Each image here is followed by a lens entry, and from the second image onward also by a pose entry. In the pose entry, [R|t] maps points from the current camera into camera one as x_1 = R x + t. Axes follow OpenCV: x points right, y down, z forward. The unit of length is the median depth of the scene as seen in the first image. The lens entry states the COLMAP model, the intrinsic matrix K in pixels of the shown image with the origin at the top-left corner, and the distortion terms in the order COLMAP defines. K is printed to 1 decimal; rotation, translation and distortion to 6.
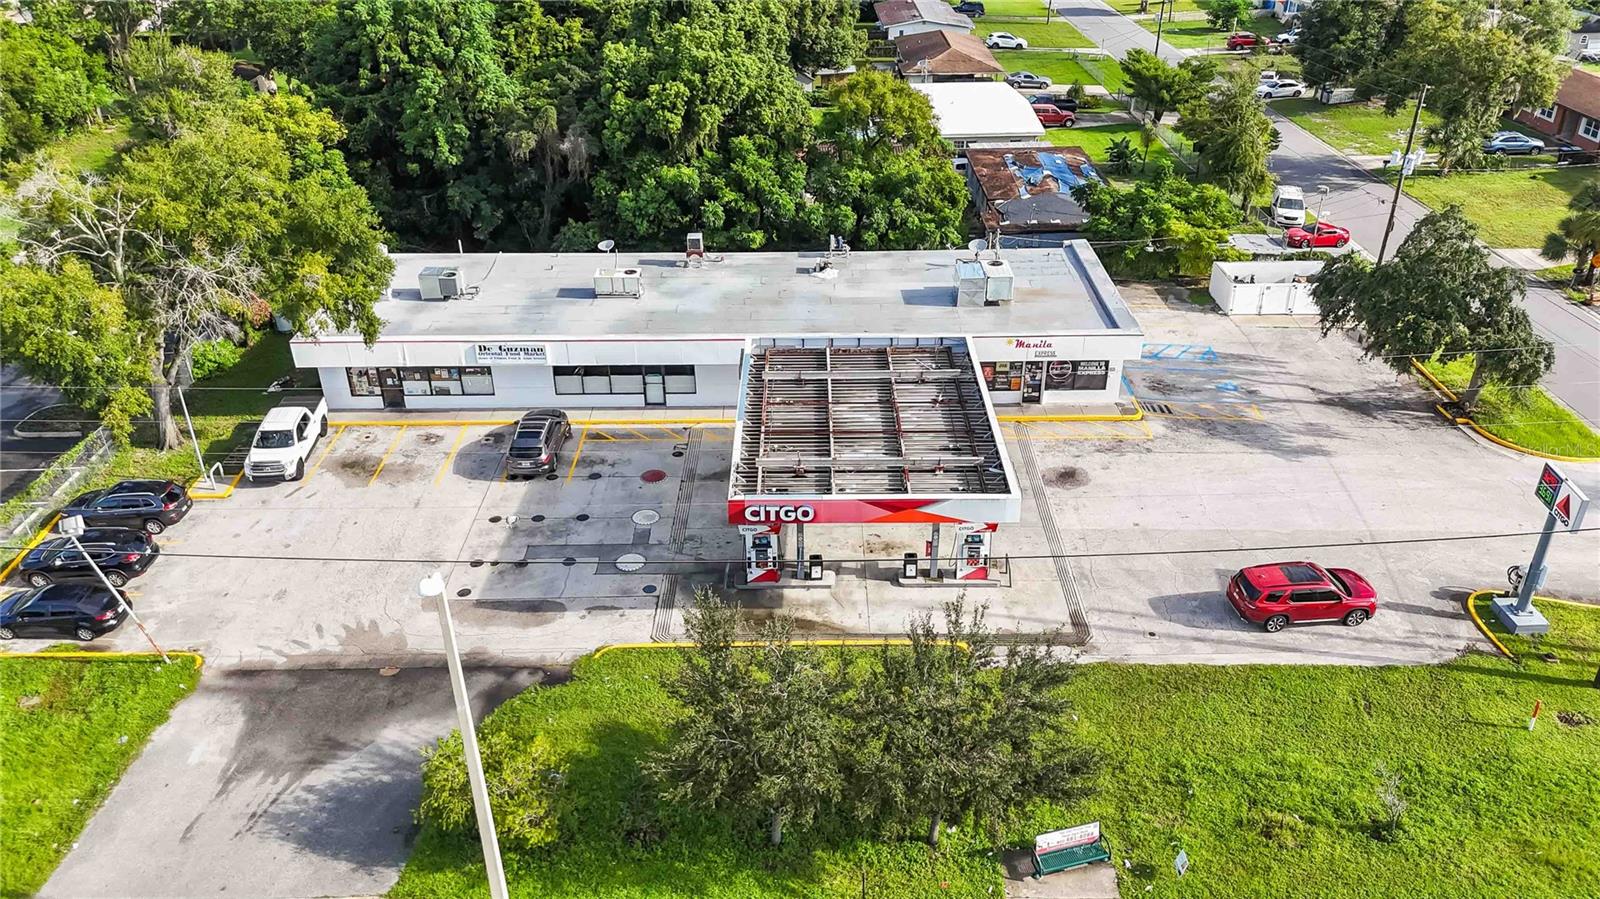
lens RADIAL K [[1167.4, 0, 800.0], [0, 1167.4, 449.5], [0, 0, 1]] dist [0.116250, -0.136357]
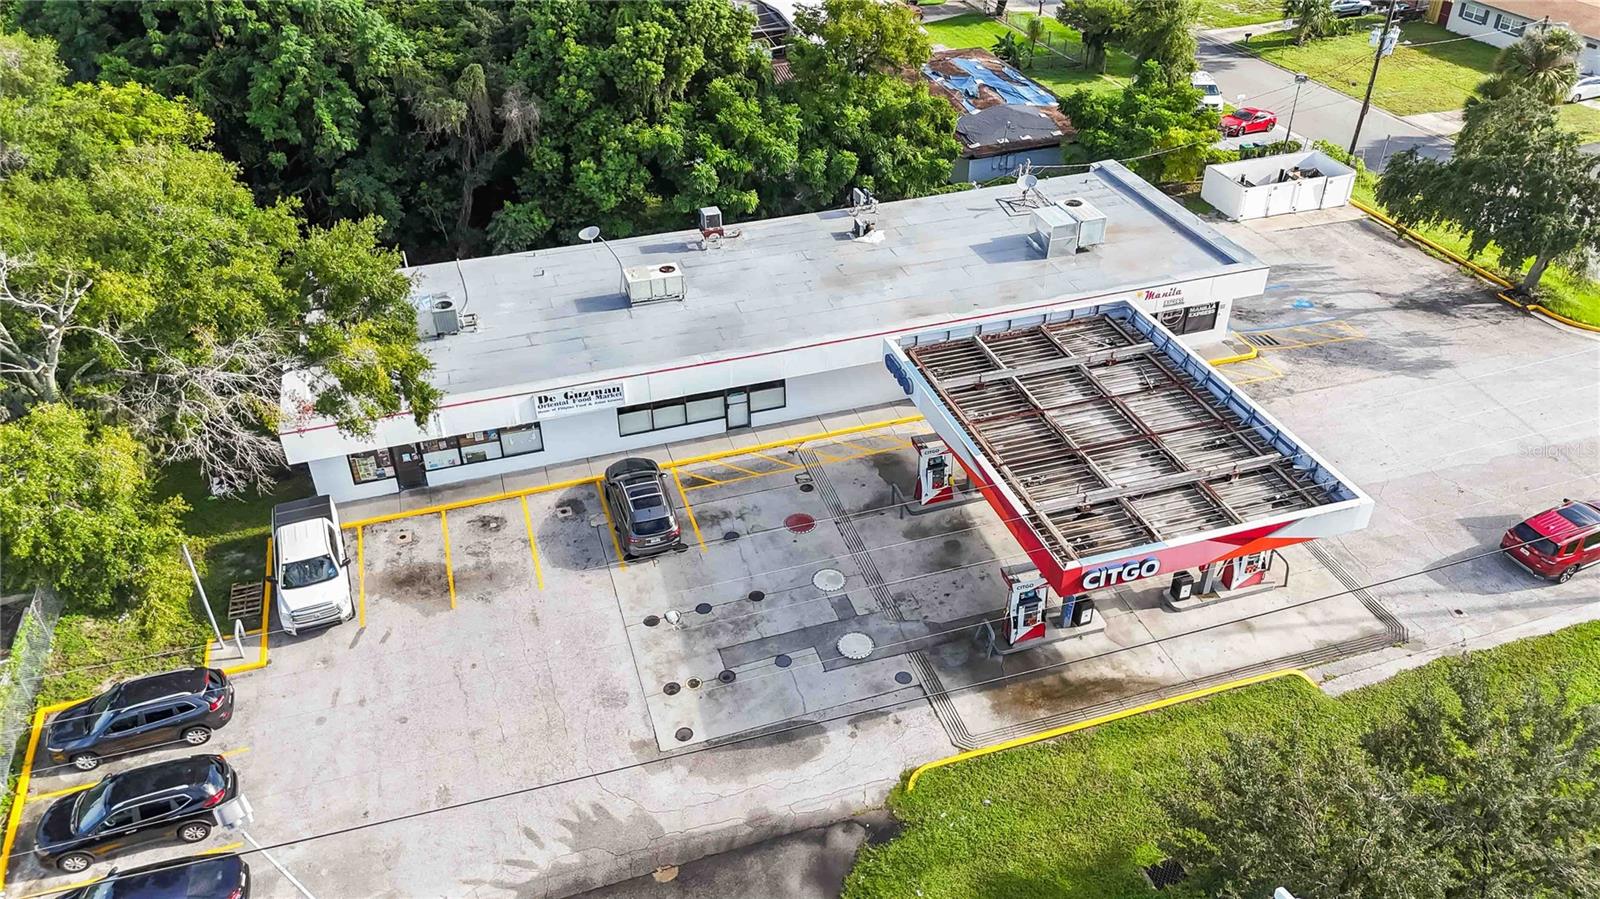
lens RADIAL K [[1167.4, 0, 800.0], [0, 1167.4, 449.5], [0, 0, 1]] dist [0.116250, -0.136357]
pose [[0.952158, -0.174066, 0.251190, -0.293897], [0.151168, 0.982602, 0.107894, -0.106340], [-0.265601, -0.064761, 0.961905, 0.193472]]
